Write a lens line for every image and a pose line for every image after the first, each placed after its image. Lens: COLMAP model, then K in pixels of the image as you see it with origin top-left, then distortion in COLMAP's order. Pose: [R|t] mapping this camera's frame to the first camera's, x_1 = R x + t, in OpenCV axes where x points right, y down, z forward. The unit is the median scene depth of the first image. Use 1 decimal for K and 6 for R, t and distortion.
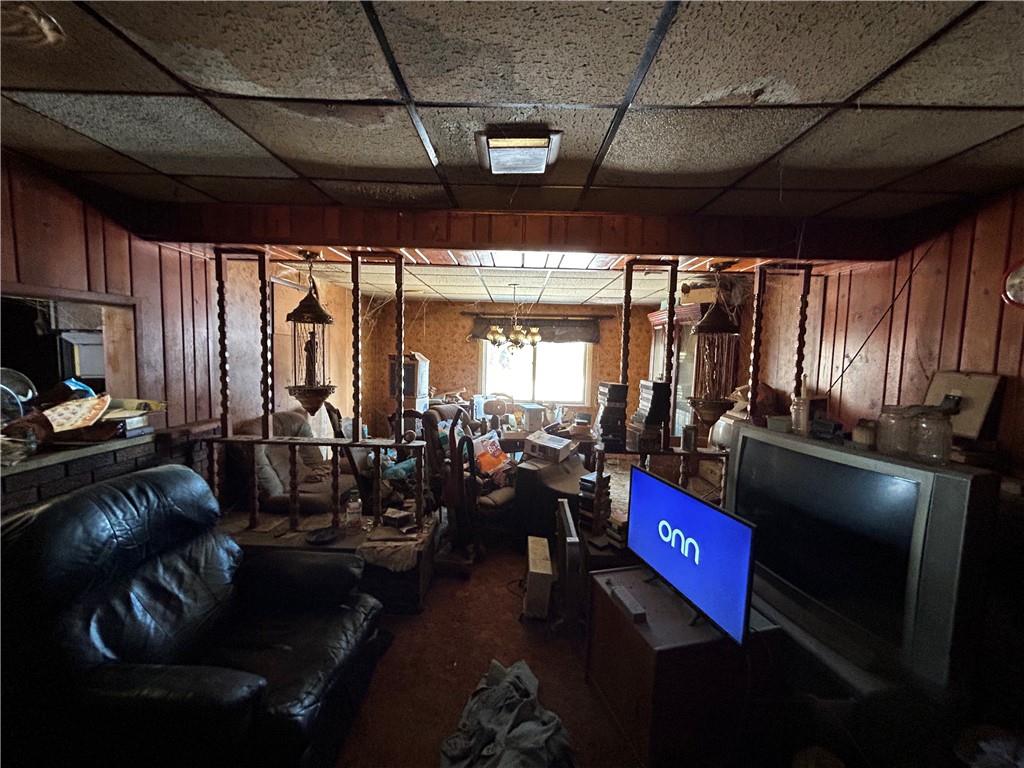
lens RADIAL K [[411.8, 0, 514.5], [0, 411.8, 386.9], [0, 0, 1]] dist [-0.001081, 0.000454]
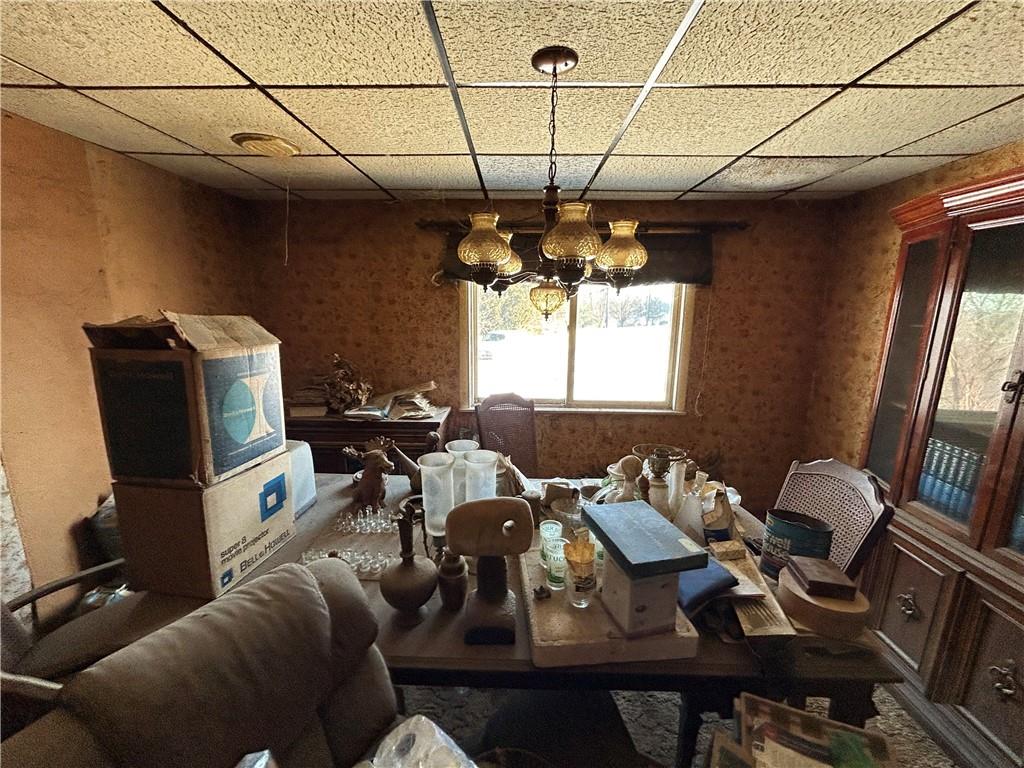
lens RADIAL K [[411.8, 0, 510.5], [0, 411.8, 388.0], [0, 0, 1]] dist [-0.001081, 0.000454]
pose [[0.999808, -0.014051, -0.013631, -0.020668], [0.015496, 0.993533, 0.112483, -0.044468], [0.011963, -0.112673, 0.993560, 0.511065]]
